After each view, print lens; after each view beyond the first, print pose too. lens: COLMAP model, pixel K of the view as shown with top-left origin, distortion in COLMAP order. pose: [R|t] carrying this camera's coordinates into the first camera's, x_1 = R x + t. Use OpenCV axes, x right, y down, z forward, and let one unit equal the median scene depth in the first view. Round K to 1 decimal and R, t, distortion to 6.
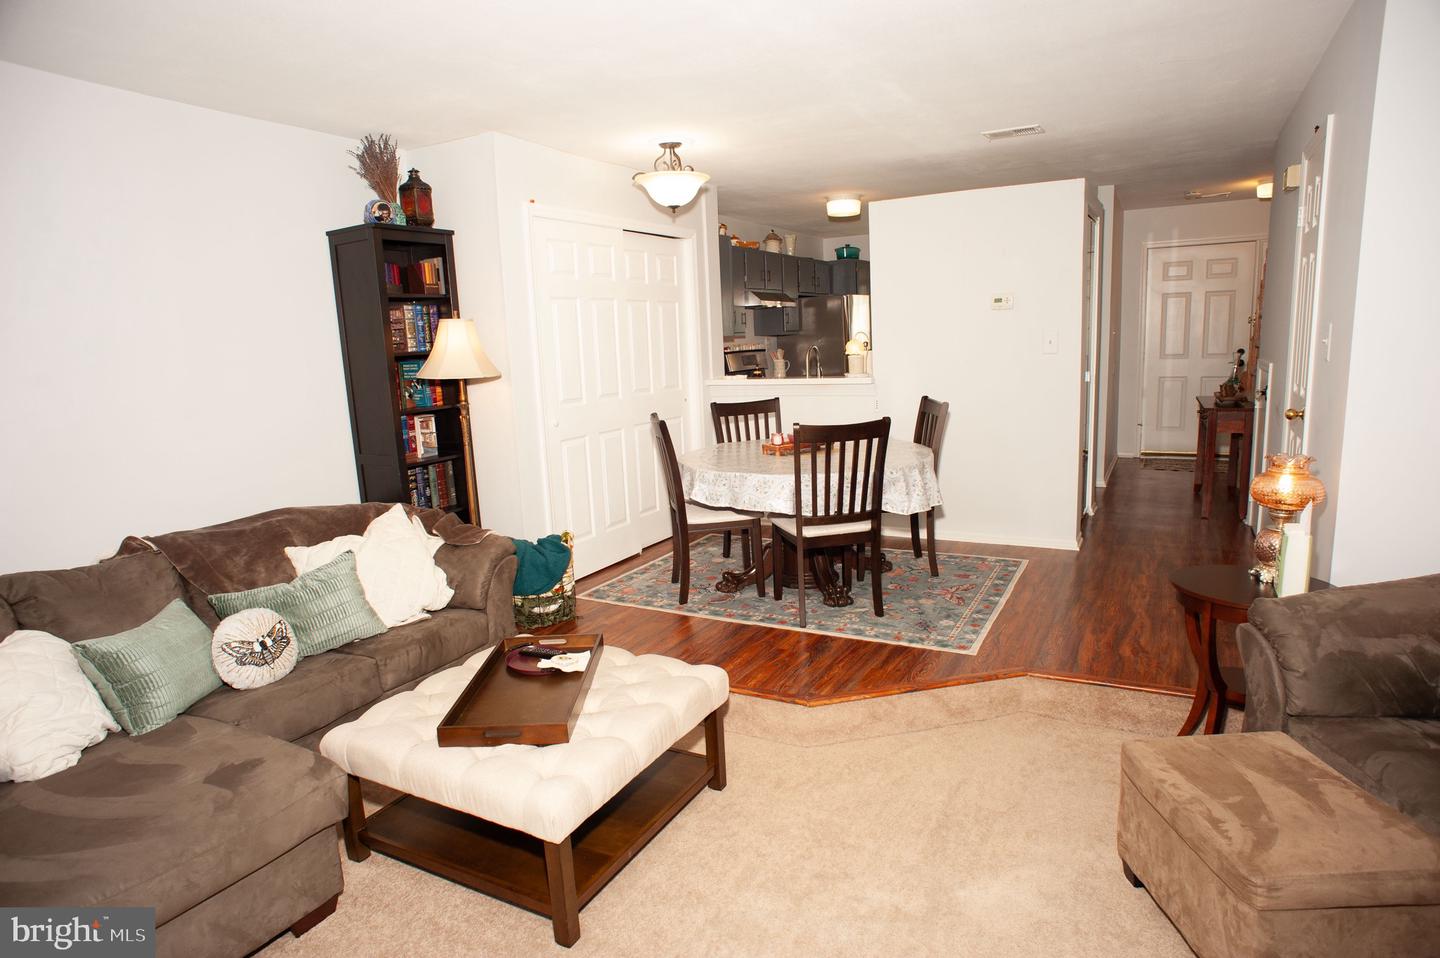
lens RADIAL K [[817.6, 0, 721.7], [0, 817.6, 482.9], [0, 0, 1]] dist [-0.095054, 0.063482]
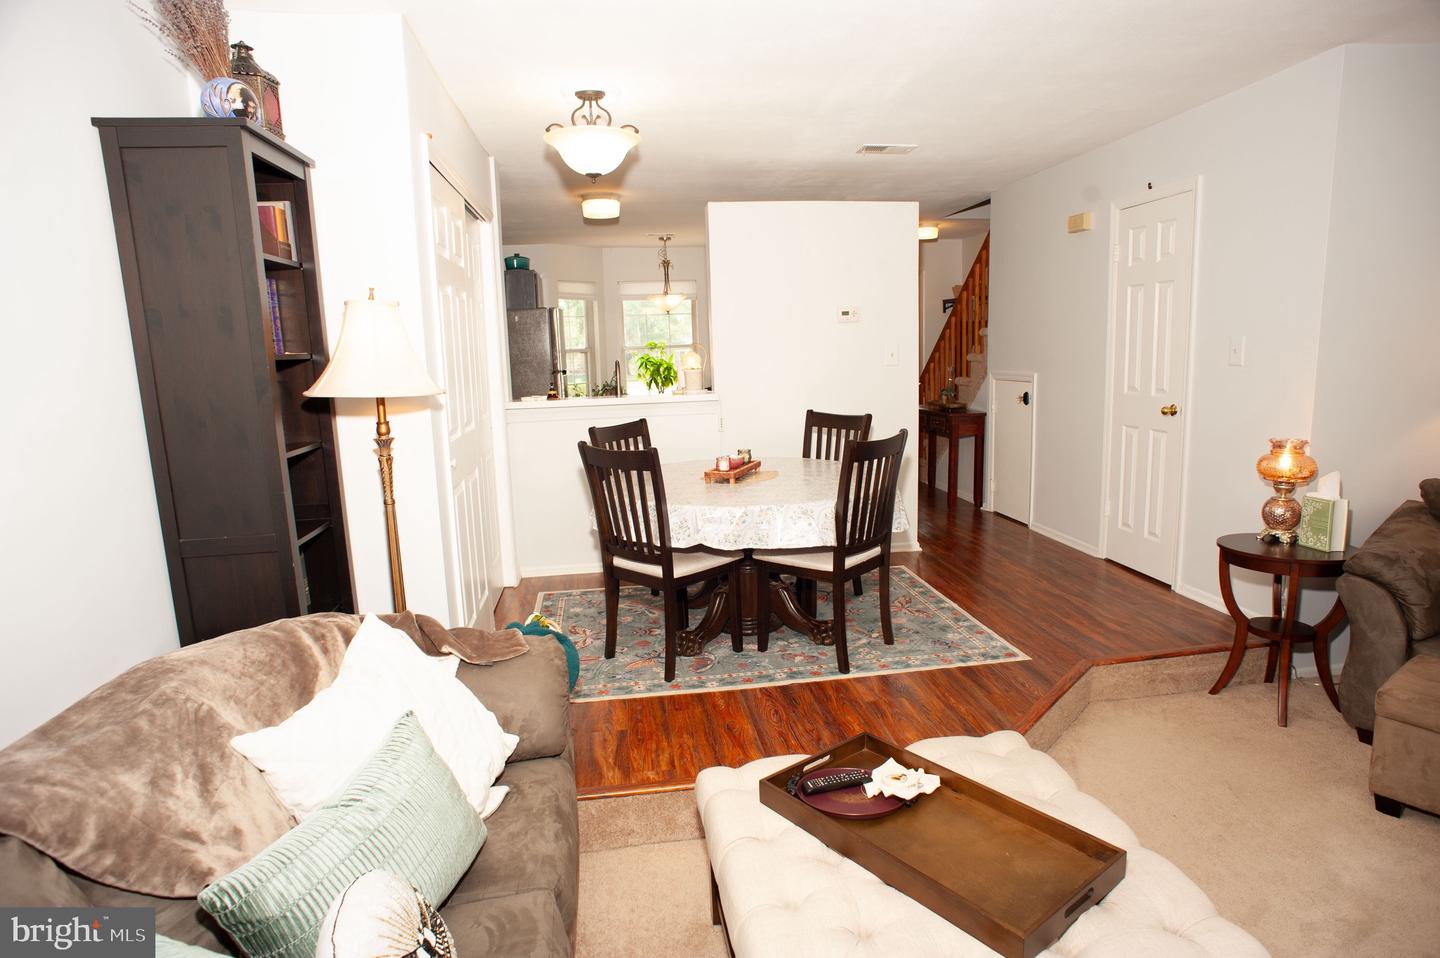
lens RADIAL K [[817.6, 0, 720.3], [0, 817.6, 484.4], [0, 0, 1]] dist [-0.095054, 0.063482]
pose [[0.793077, -0.081197, 0.603685, -0.500552], [0.102287, 0.994755, -0.000580, -0.036496], [-0.600471, 0.062210, 0.797223, 0.361571]]
